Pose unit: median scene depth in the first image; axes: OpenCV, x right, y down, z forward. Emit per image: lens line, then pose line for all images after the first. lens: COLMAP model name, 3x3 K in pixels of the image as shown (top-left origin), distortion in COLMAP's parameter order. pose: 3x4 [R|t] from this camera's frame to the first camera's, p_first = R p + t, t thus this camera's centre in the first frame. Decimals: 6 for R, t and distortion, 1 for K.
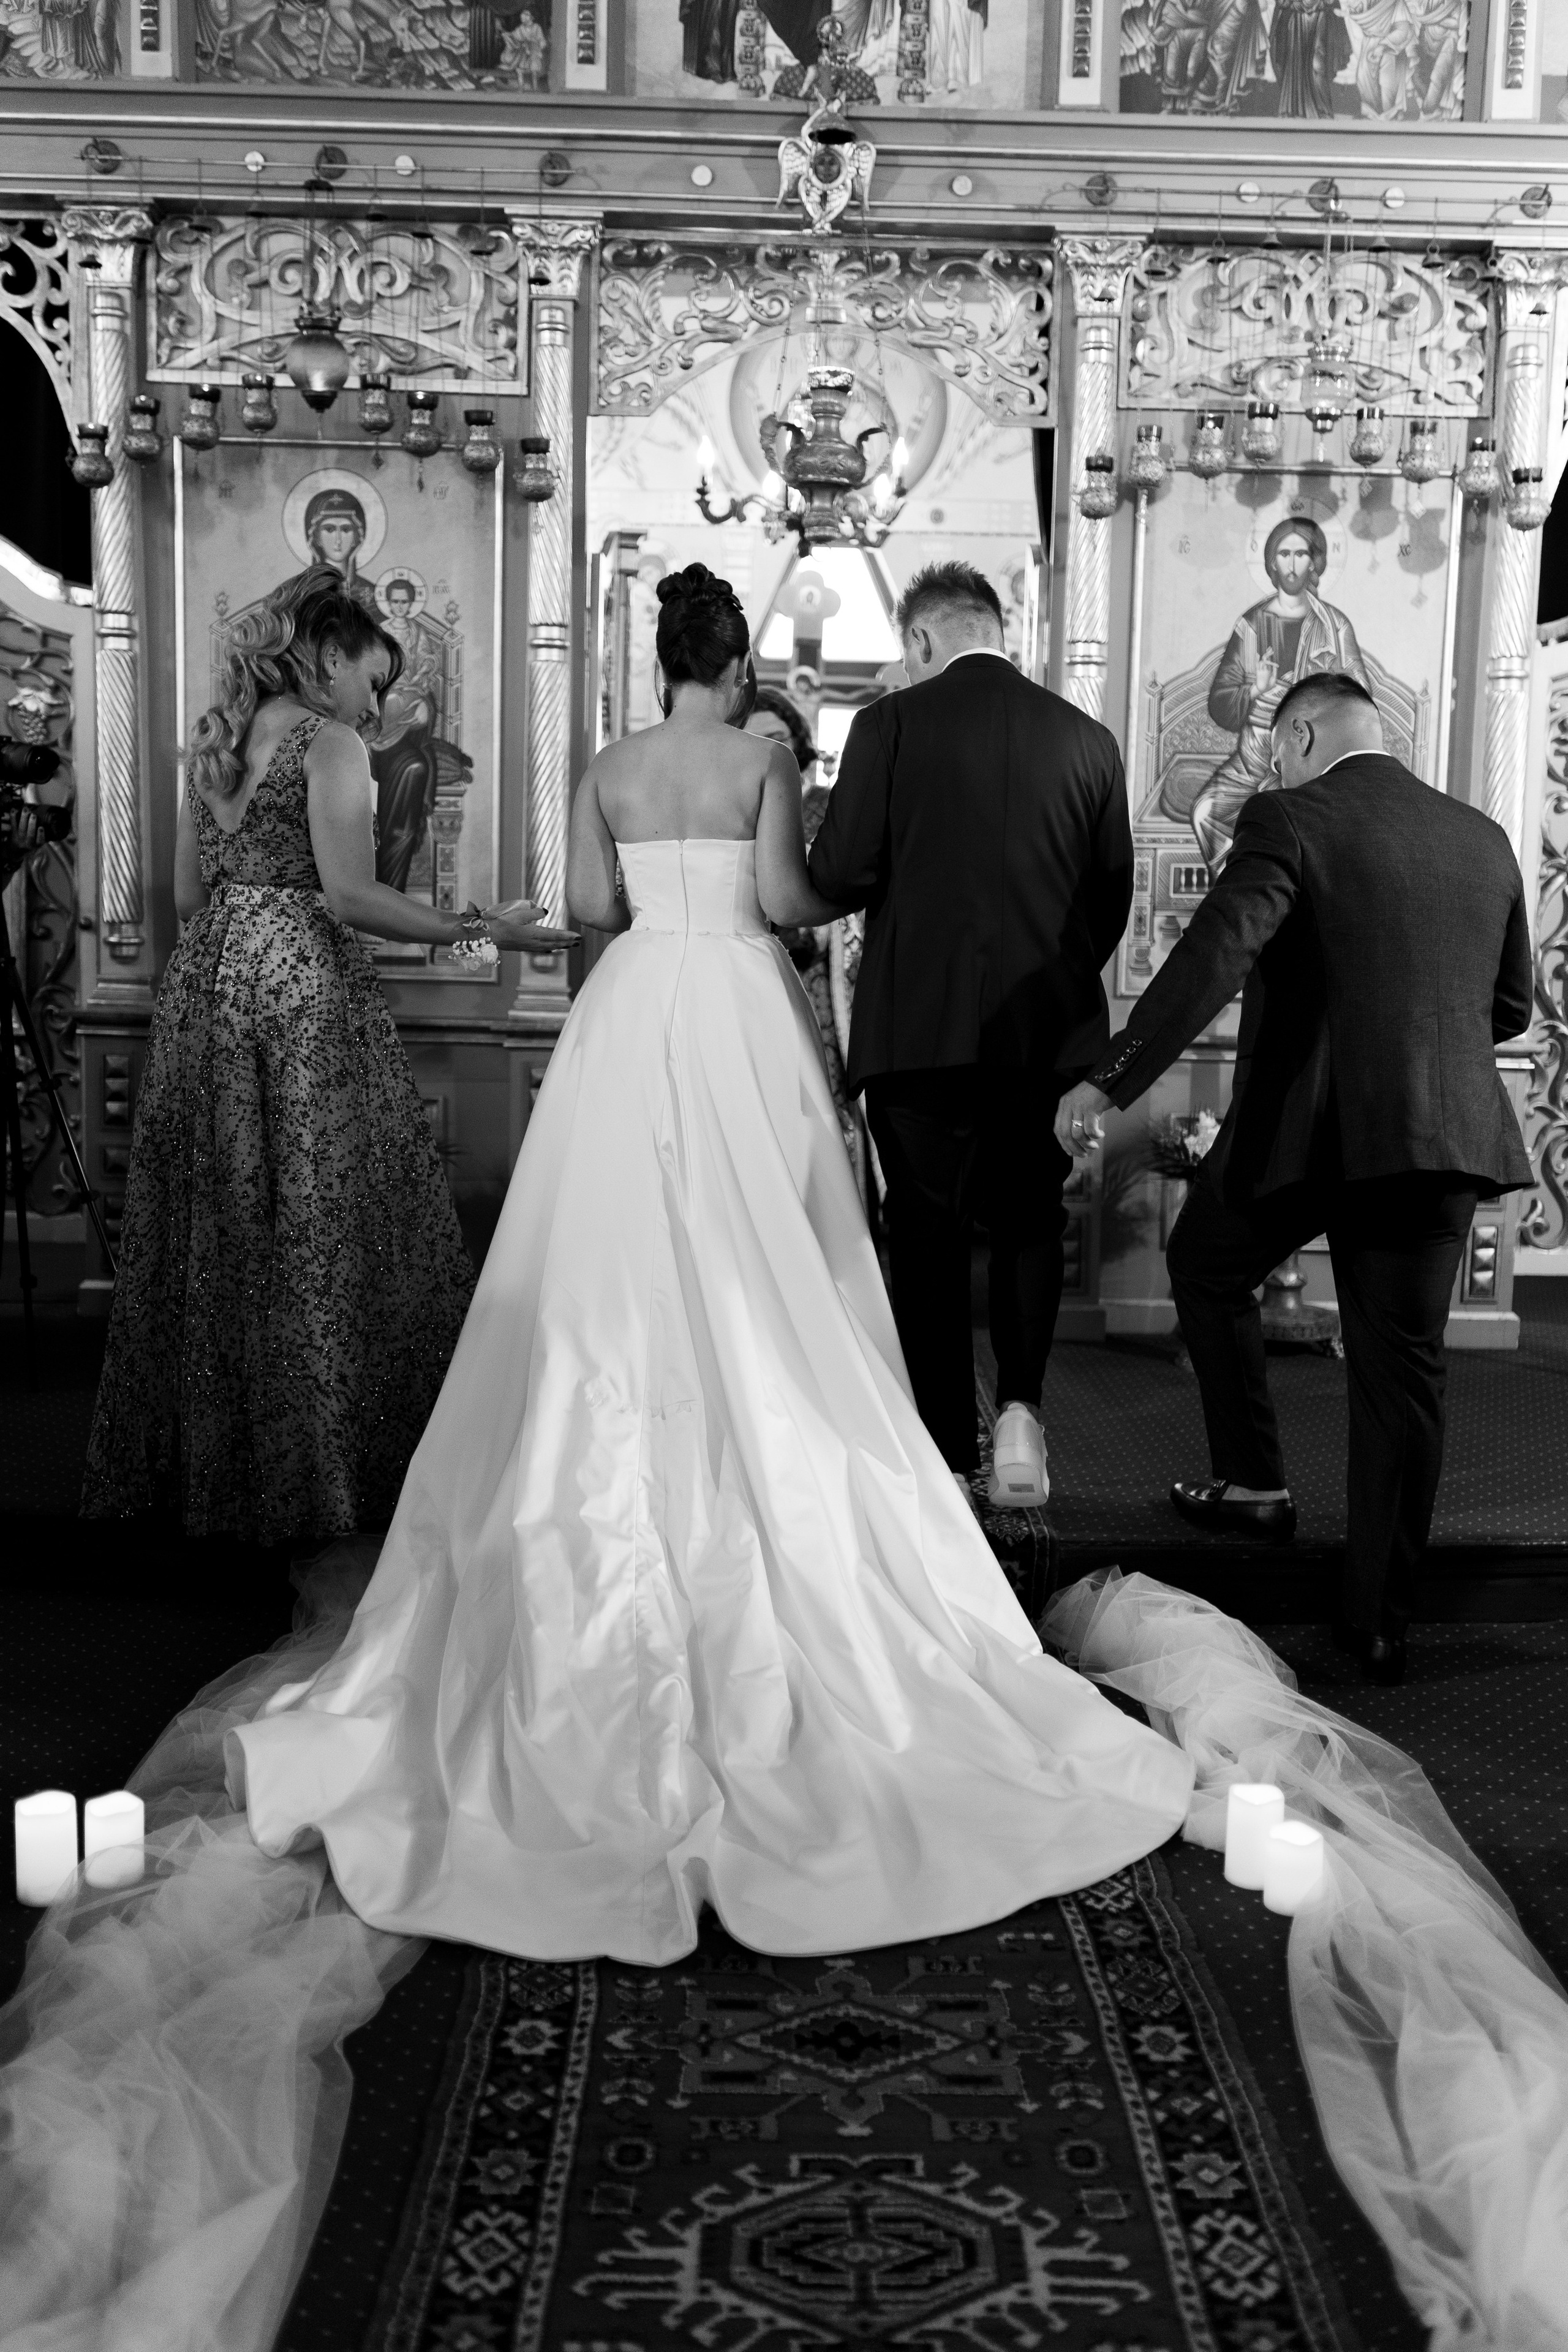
lens RADIAL K [[2401.6, 0, 806.5], [0, 2401.6, 1157.7], [0, 0, 1]] dist [0.082331, 0.000000]
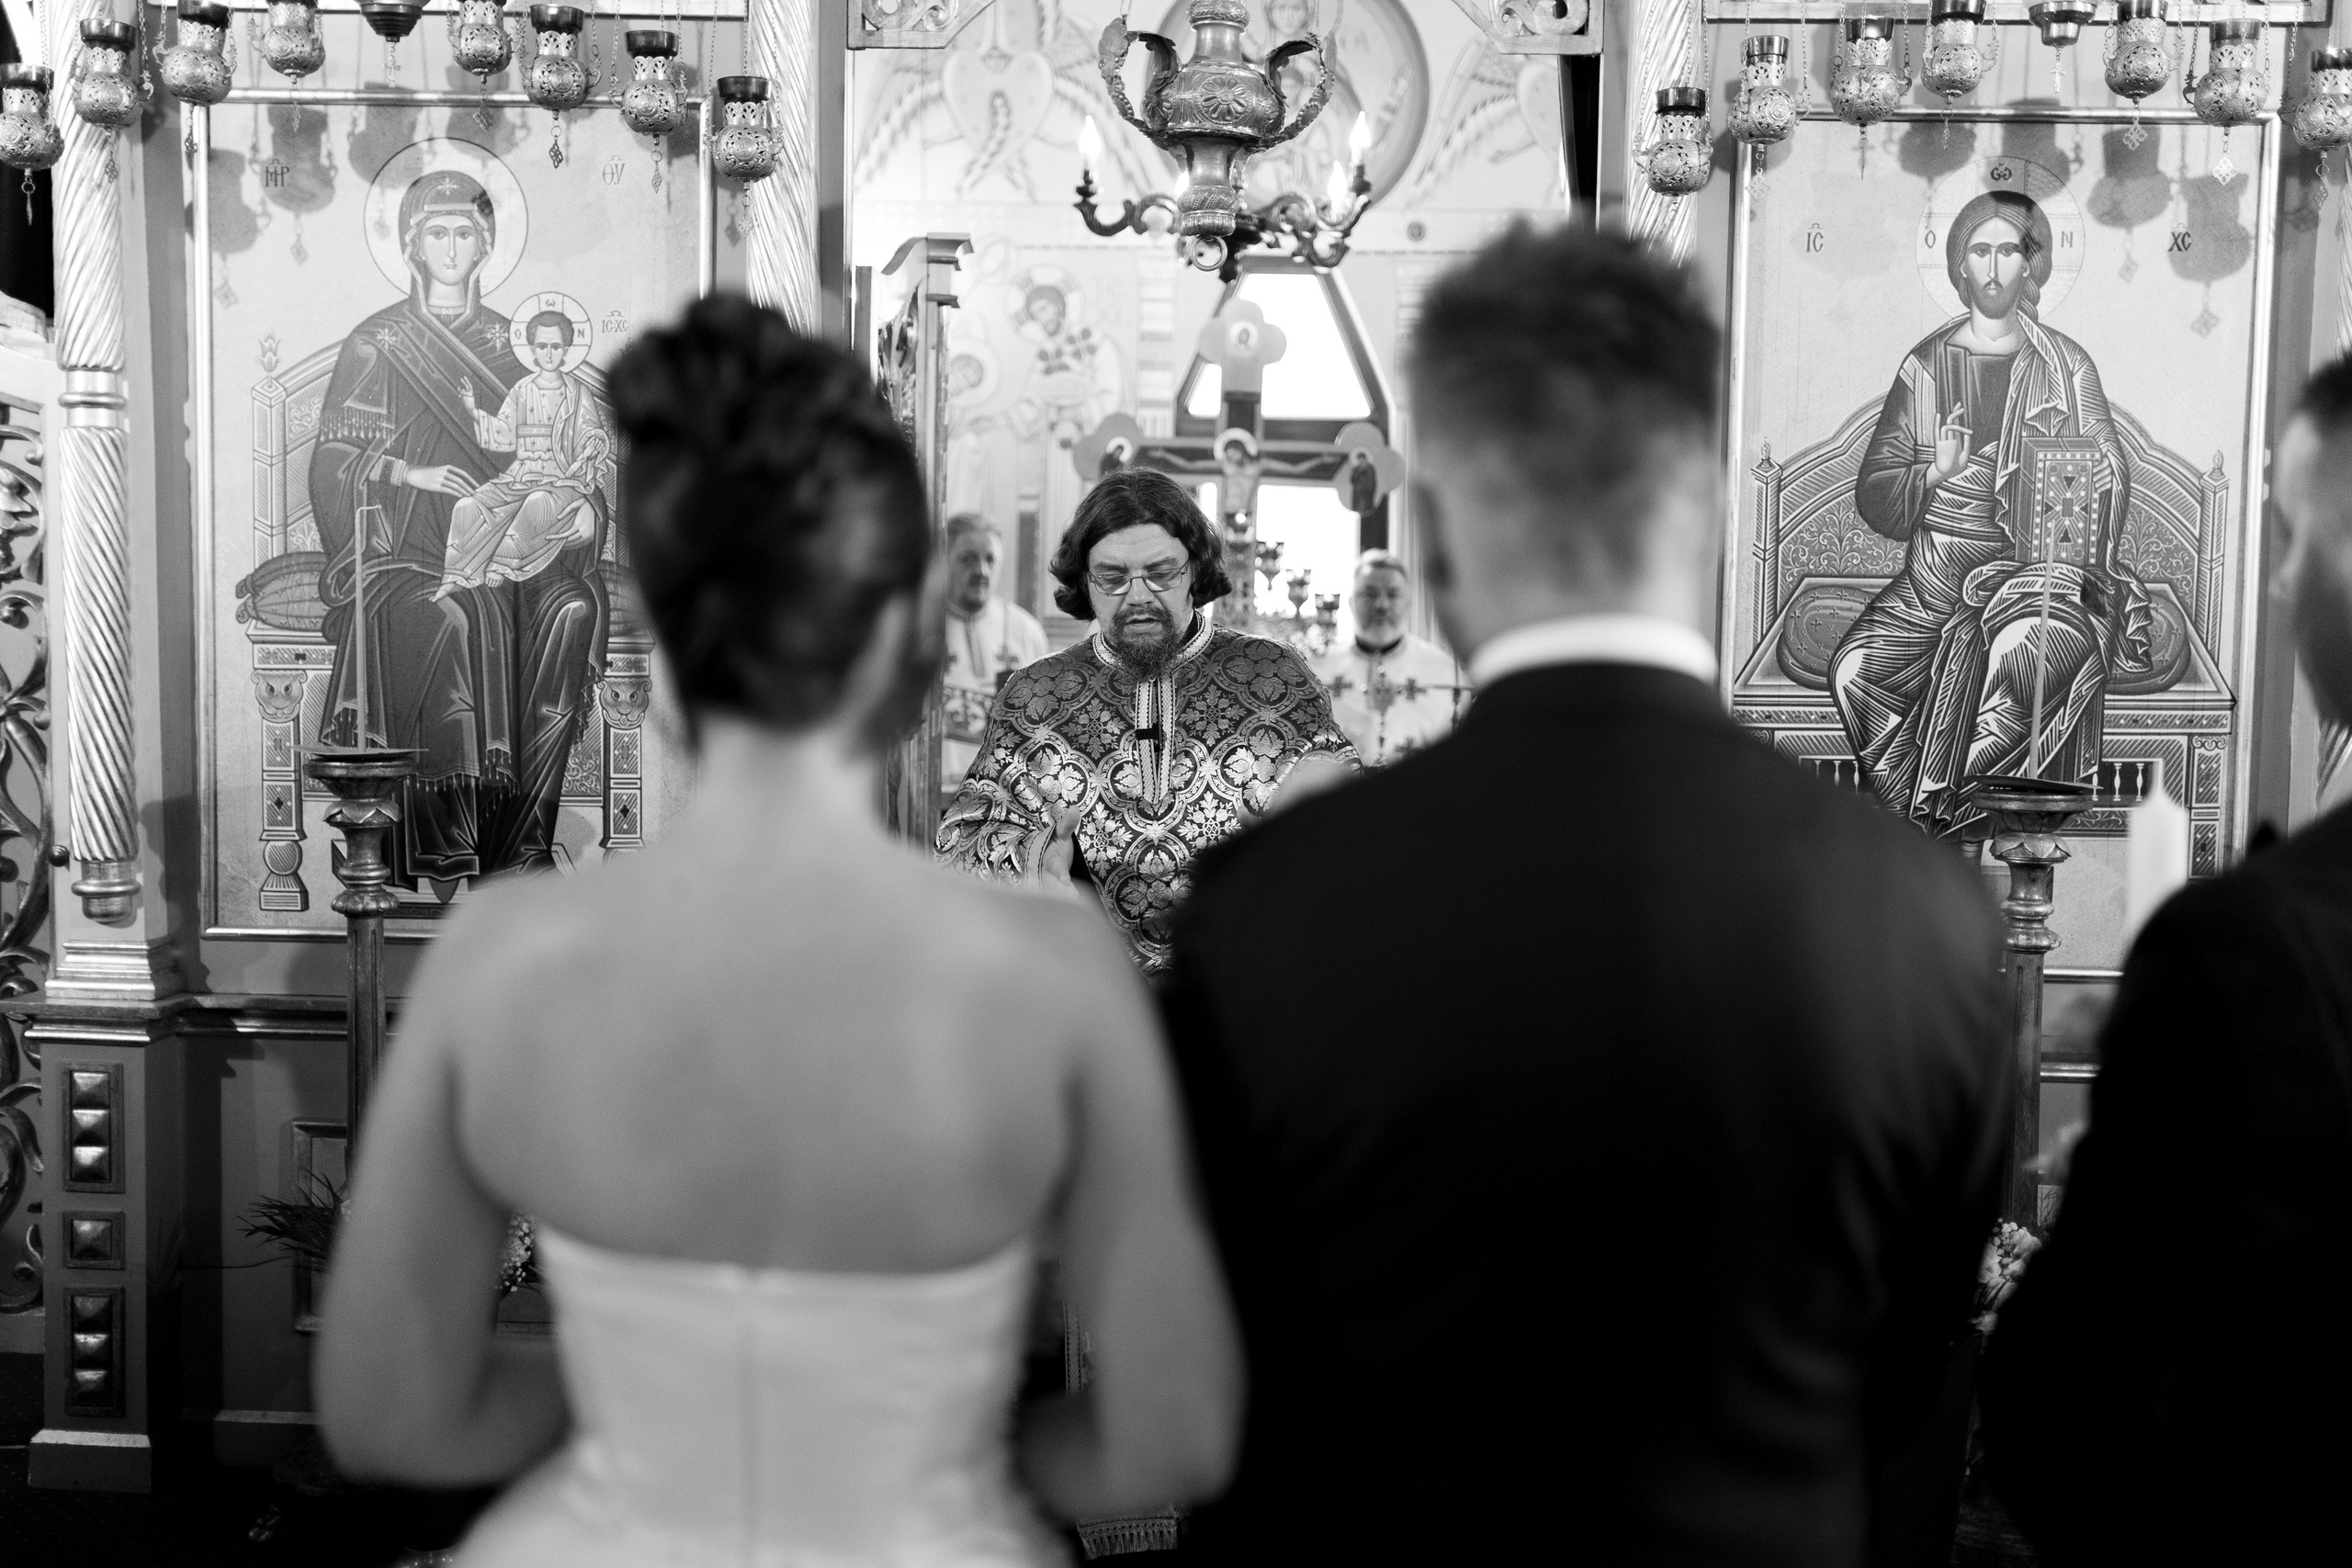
lens RADIAL K [[2401.3, 0, 1199.8], [0, 2401.3, 784.6], [0, 0, 1]] dist [0.082331, 0.000000]
pose [[0.999186, -0.004717, -0.040055, 0.024706], [0.002829, 0.998888, -0.047062, -0.086705], [0.040232, 0.046911, 0.998089, 0.386599]]
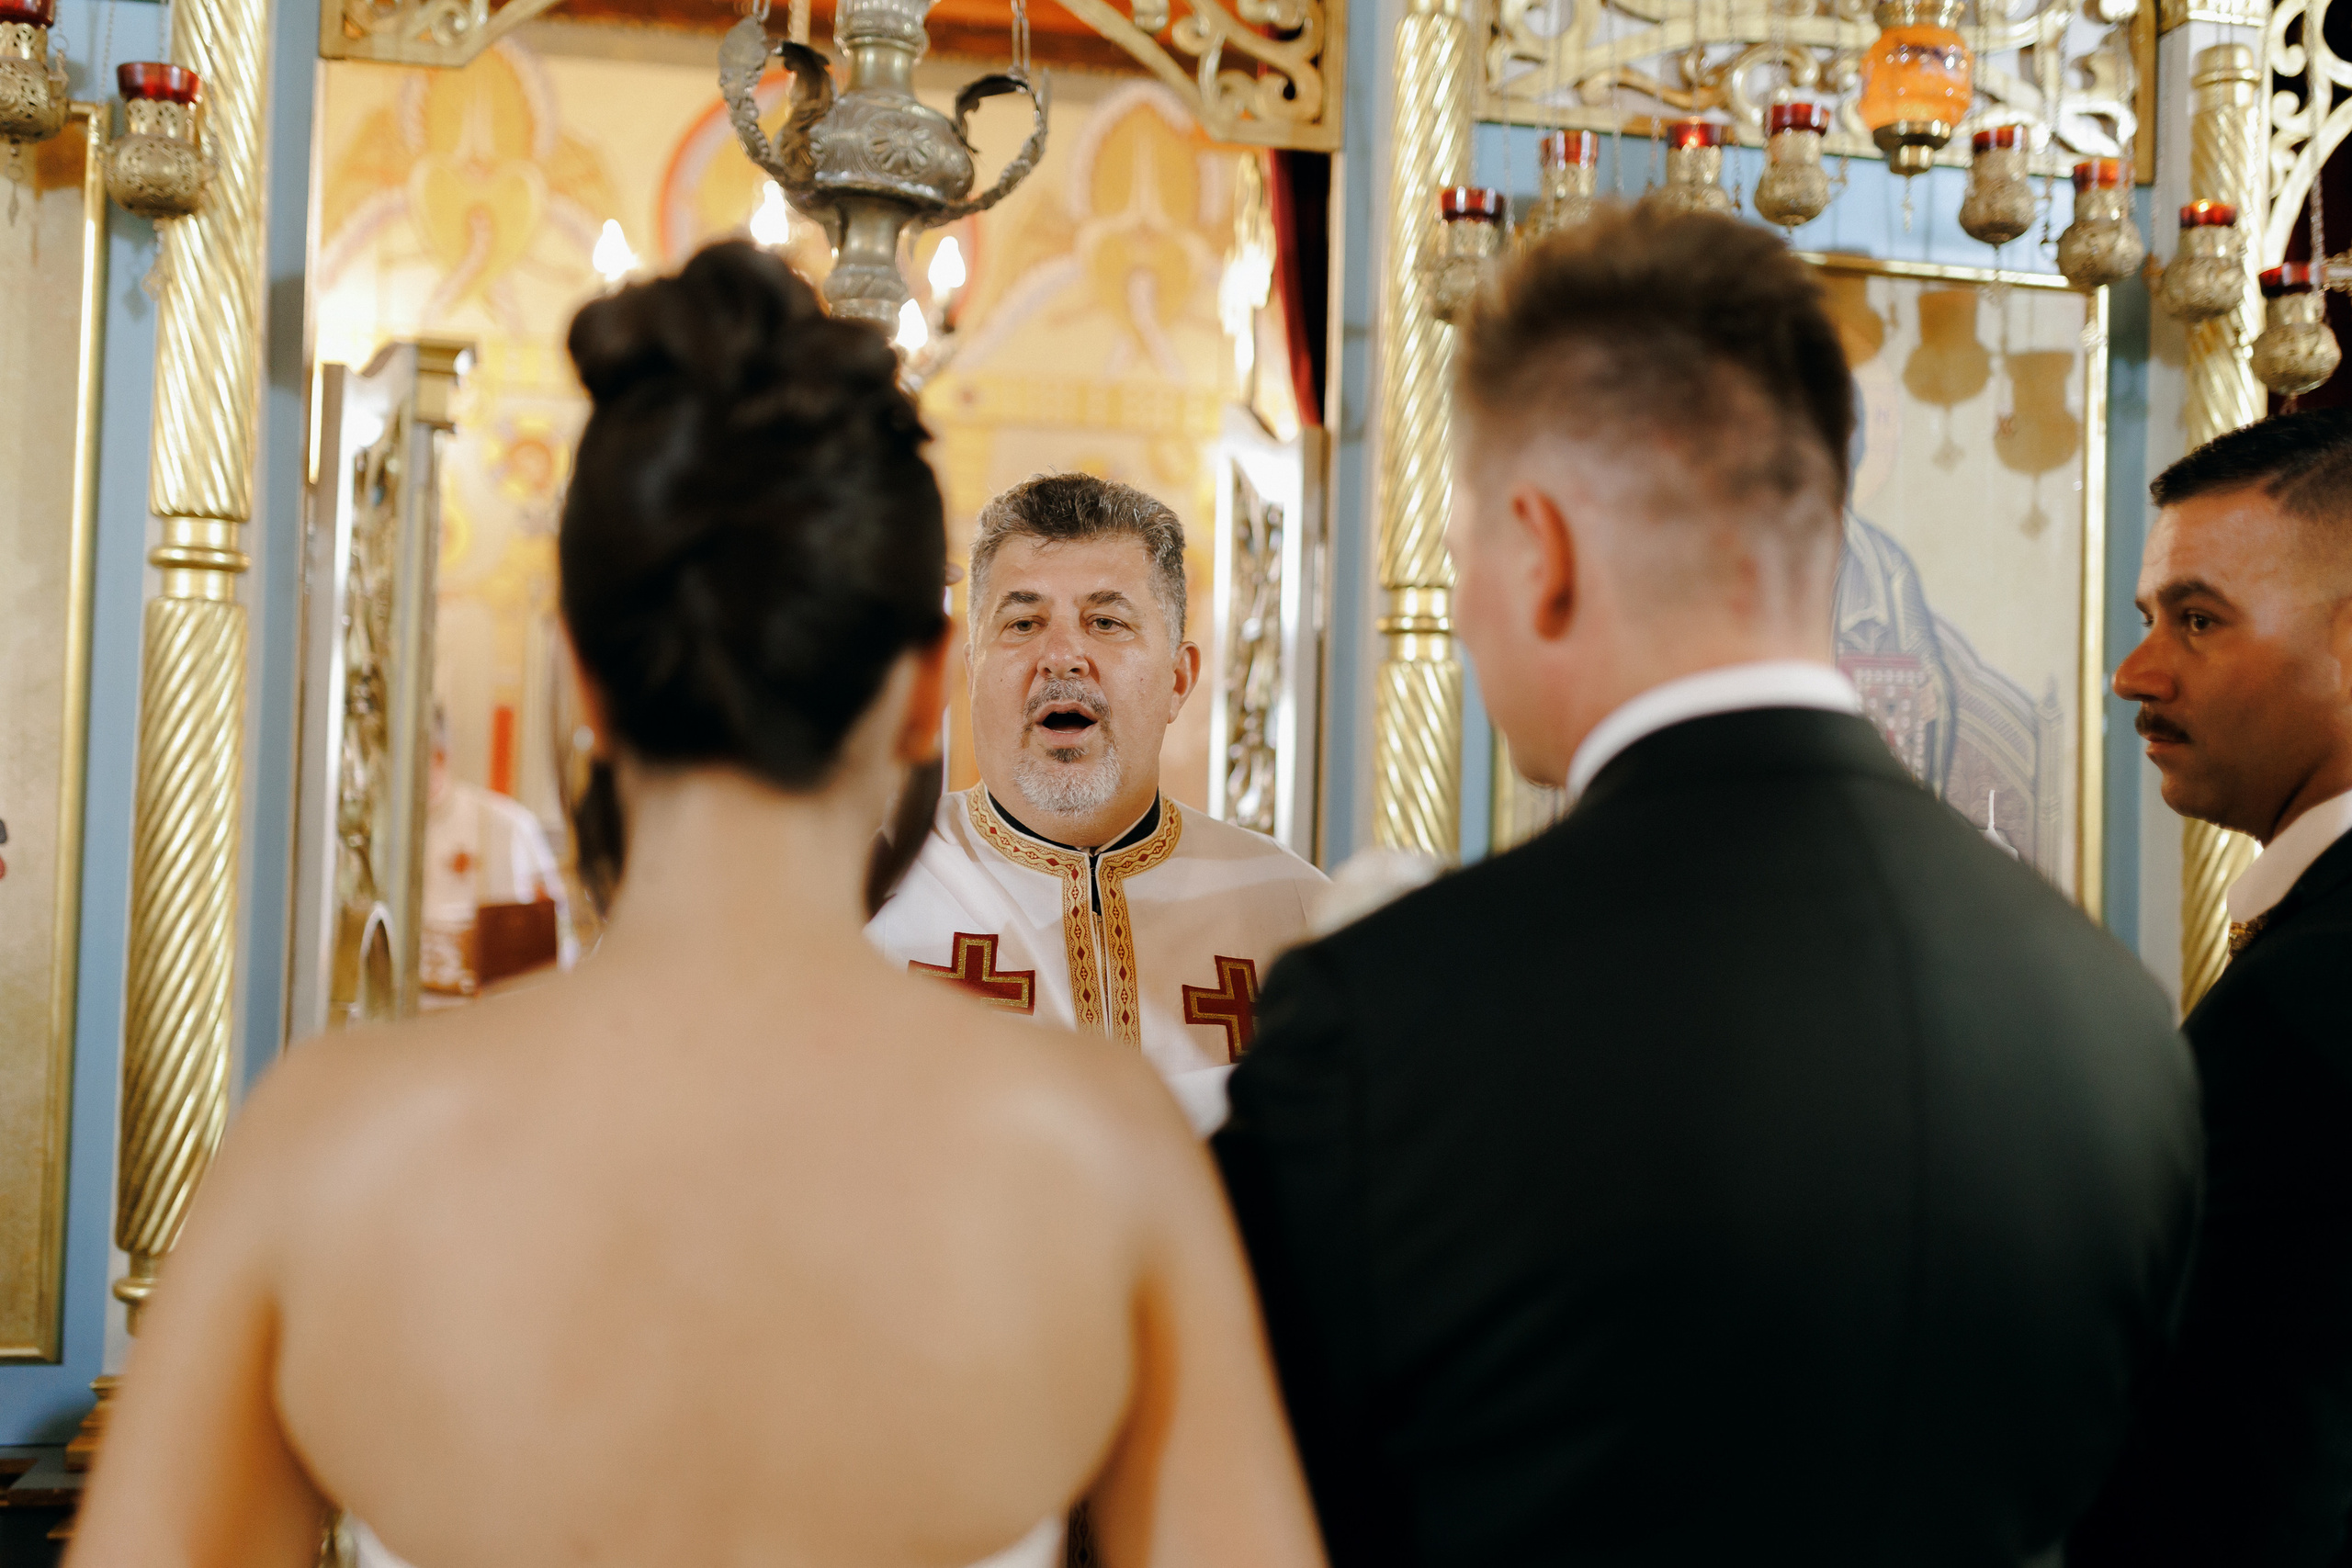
lens RADIAL K [[2401.3, 0, 1173.2], [0, 2401.3, 781.7], [0, 0, 1]] dist [0.082331, 0.000000]
pose [[0.984143, 0.008928, 0.177153, -0.013610], [0.012987, 0.992425, -0.122164, -0.117658], [-0.176902, 0.122527, 0.976572, 0.546954]]
